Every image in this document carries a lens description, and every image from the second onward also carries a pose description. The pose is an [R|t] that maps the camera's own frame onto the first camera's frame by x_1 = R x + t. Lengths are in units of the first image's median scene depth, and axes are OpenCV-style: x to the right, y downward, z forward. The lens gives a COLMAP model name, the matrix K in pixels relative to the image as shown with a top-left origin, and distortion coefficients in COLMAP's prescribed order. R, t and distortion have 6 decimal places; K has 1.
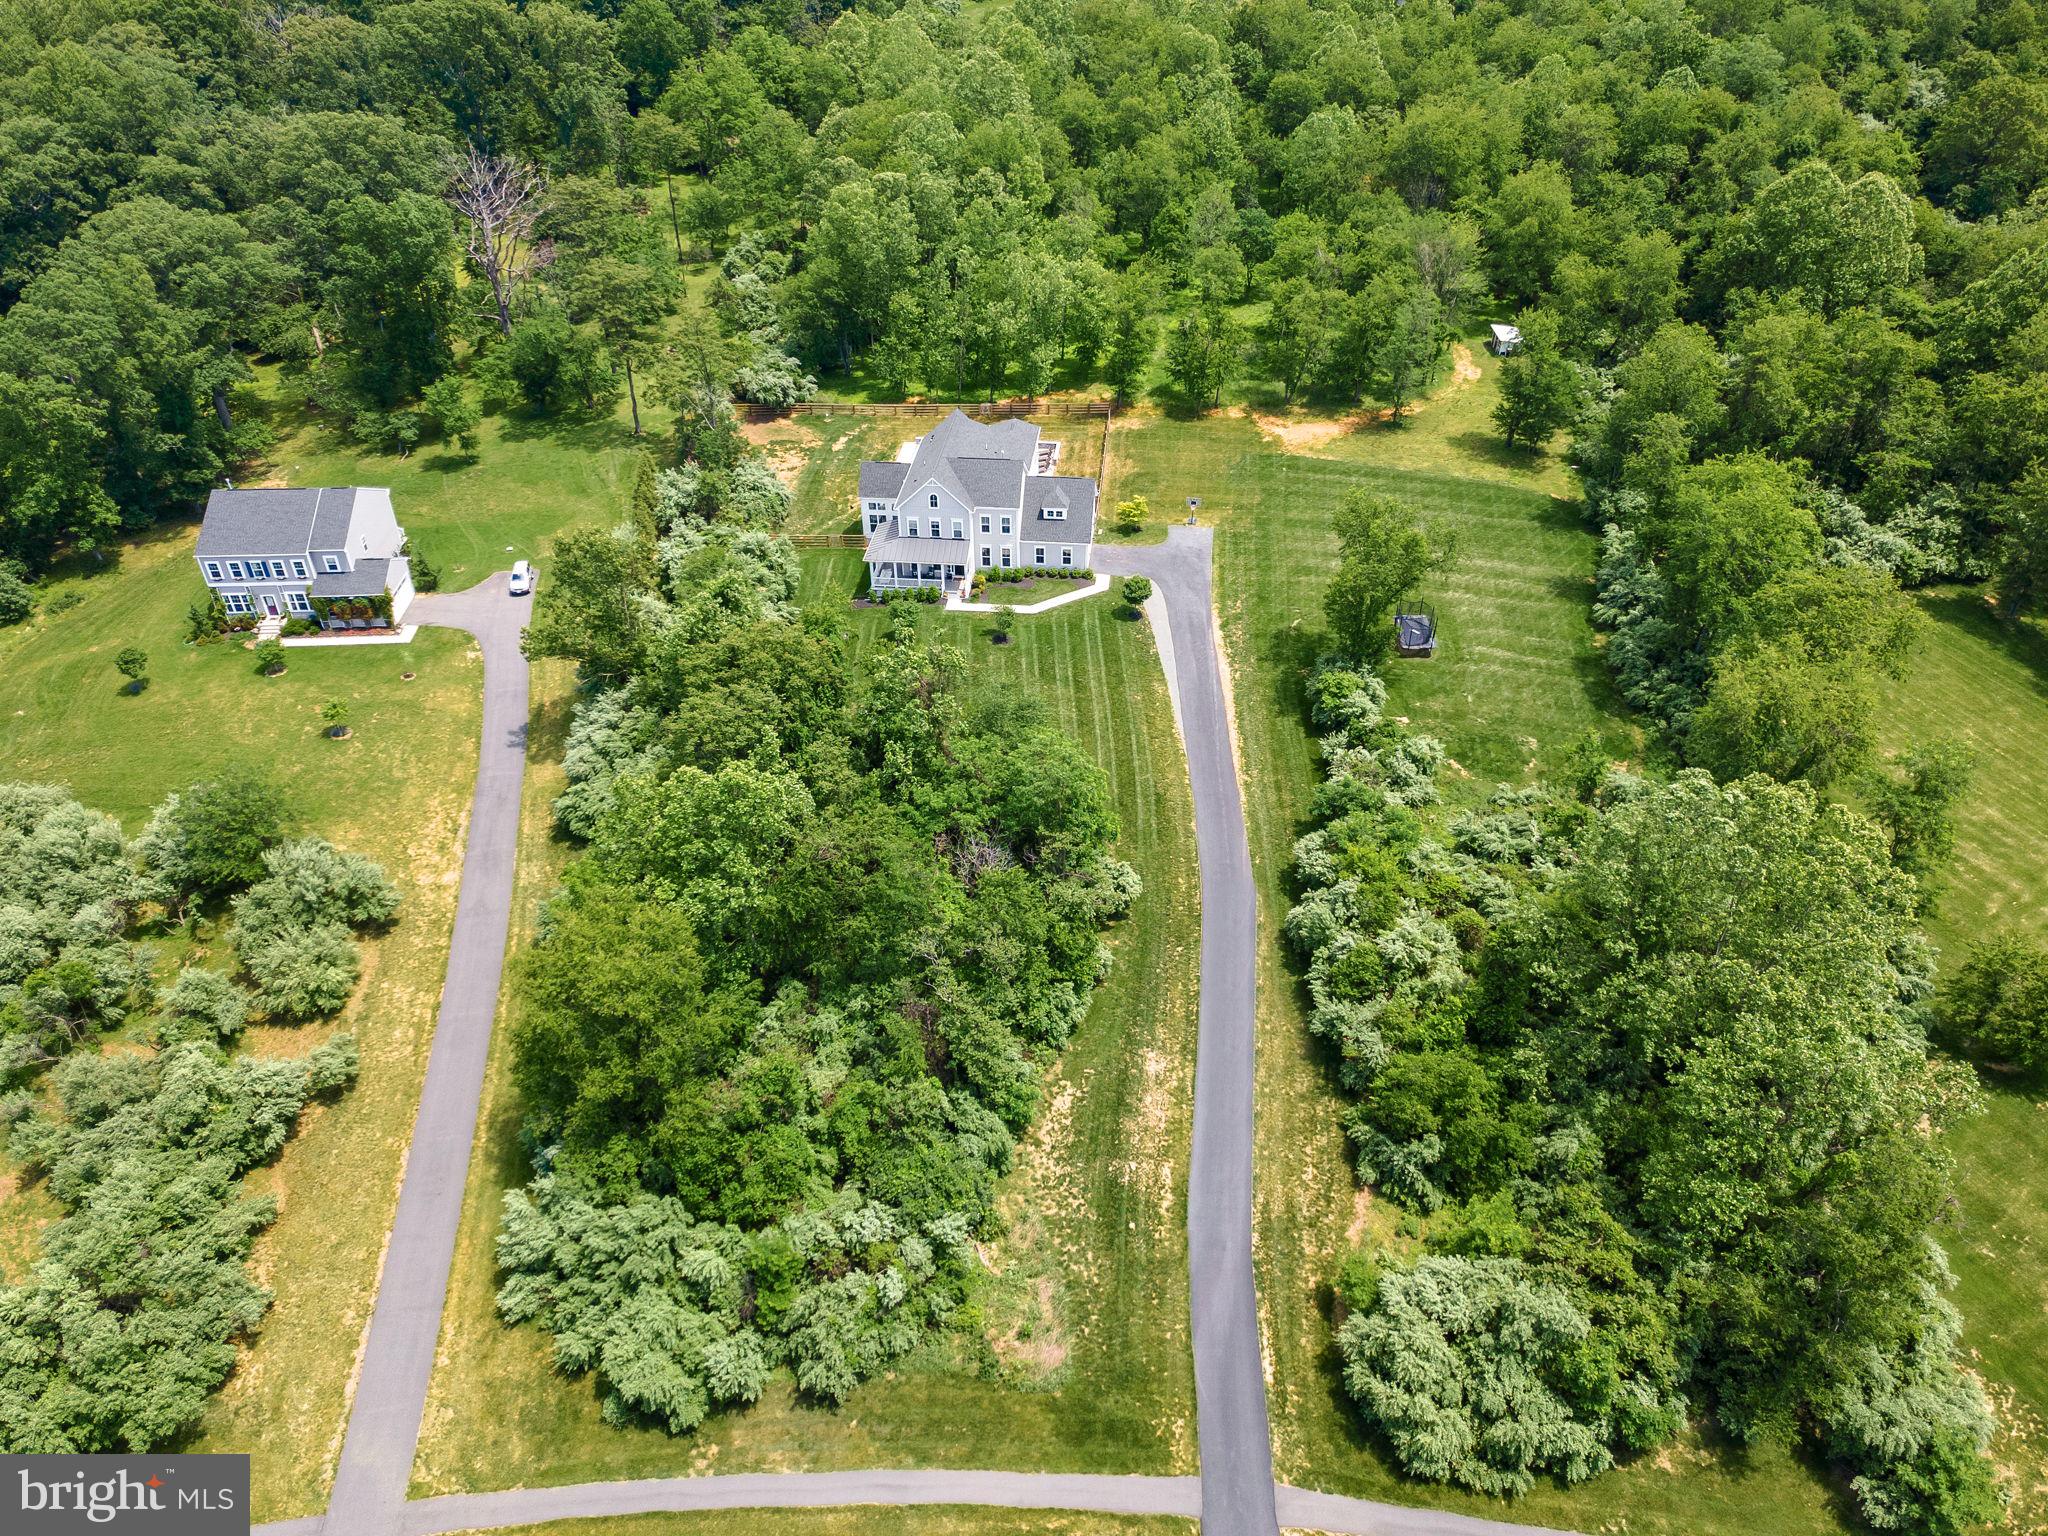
lens RADIAL K [[1485.2, 0, 1038.5], [0, 1485.2, 746.4], [0, 0, 1]] dist [0.038915, 0.024577]
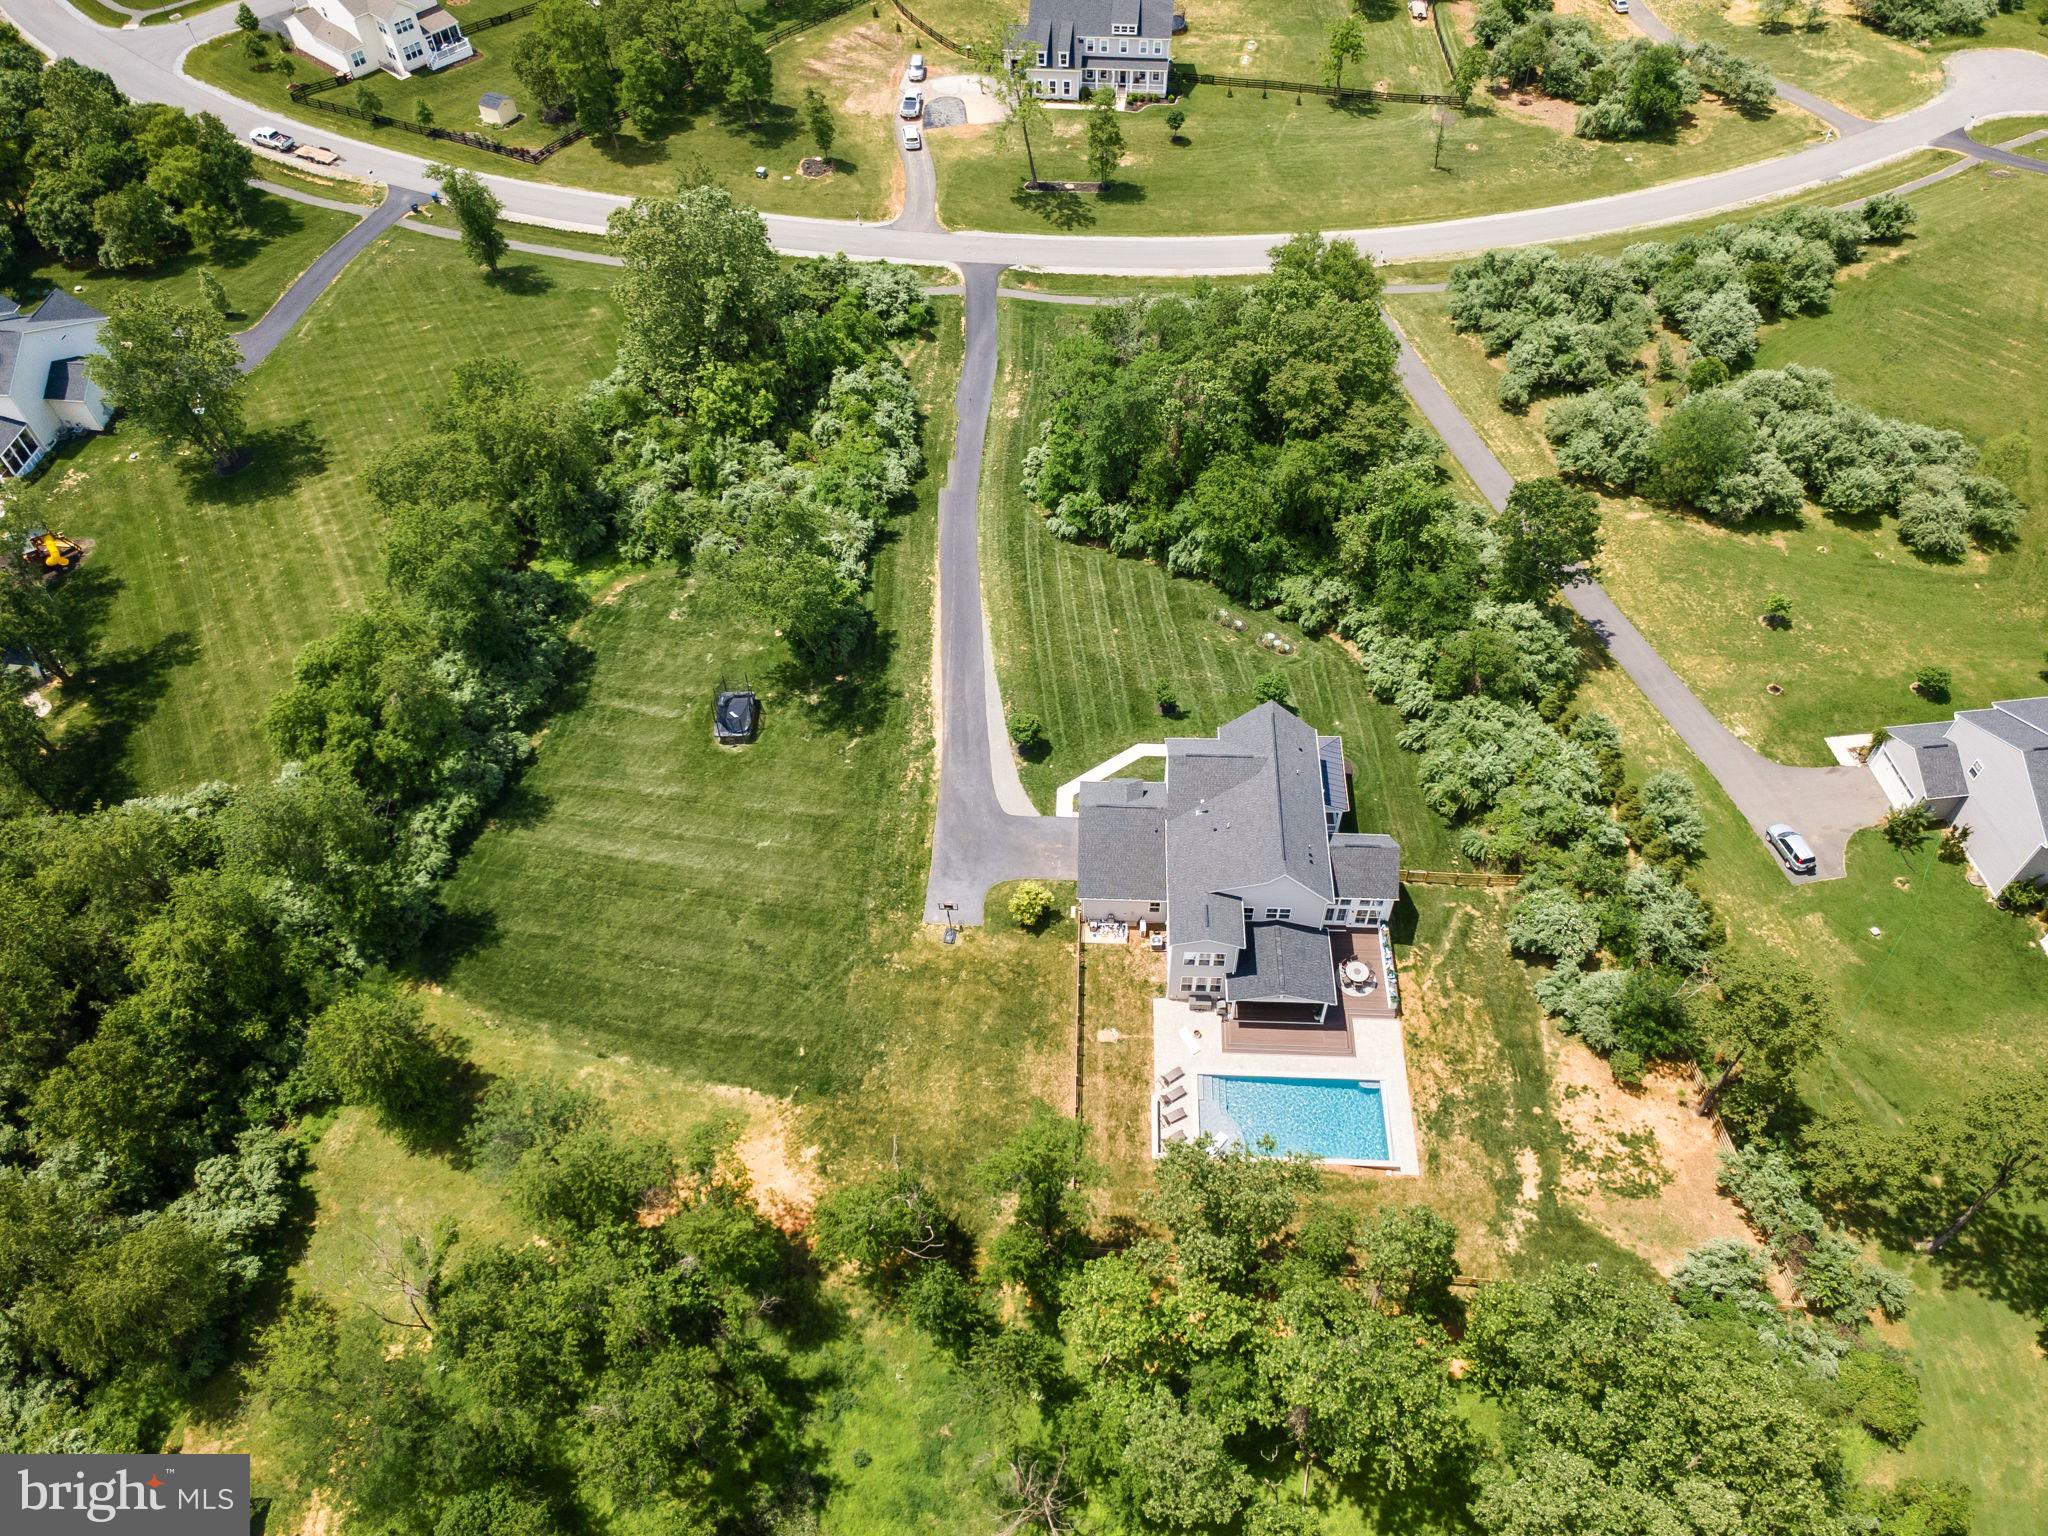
lens RADIAL K [[1483.1, 0, 1036.5], [0, 1483.1, 754.7], [0, 0, 1]] dist [0.034095, 0.037478]
pose [[-0.997927, 0.061549, -0.018795, 0.087468], [-0.013851, 0.079783, 0.996716, -1.139228], [0.062847, 0.994910, -0.078766, 1.234728]]
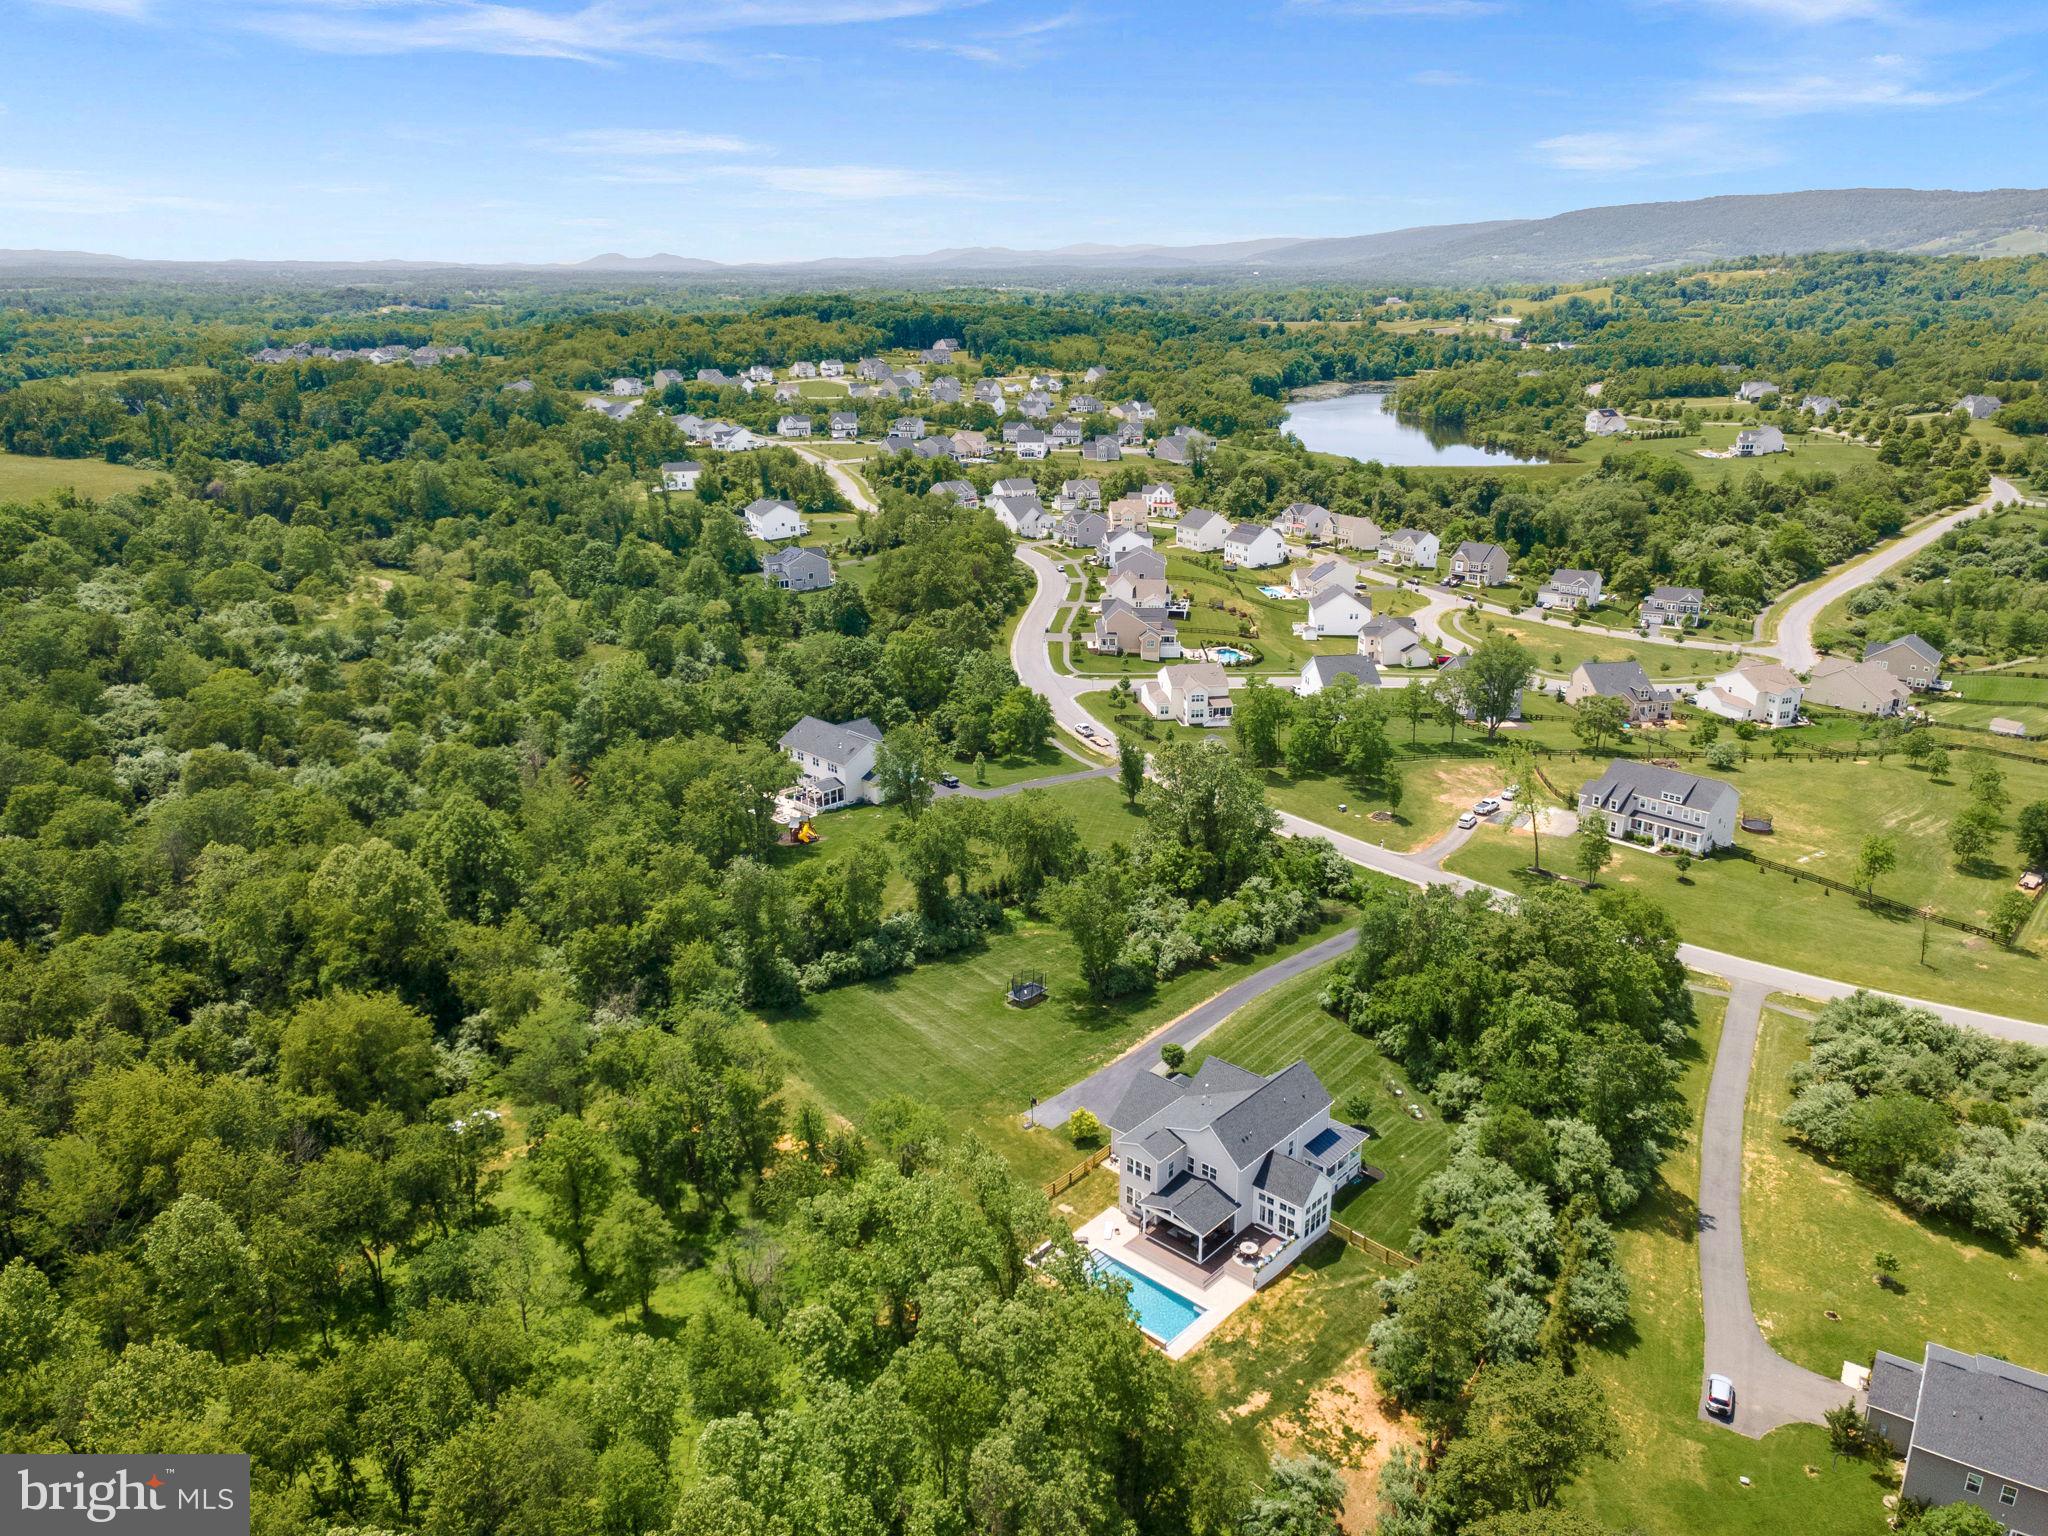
lens RADIAL K [[1476.7, 0, 1034.4], [0, 1476.7, 771.7], [0, 0, 1]] dist [0.026755, 0.054138]
pose [[-0.803611, -0.182719, 0.566413, -0.562087], [0.351511, 0.622263, 0.699449, -1.309348], [-0.480260, 0.761185, -0.435830, 1.604343]]
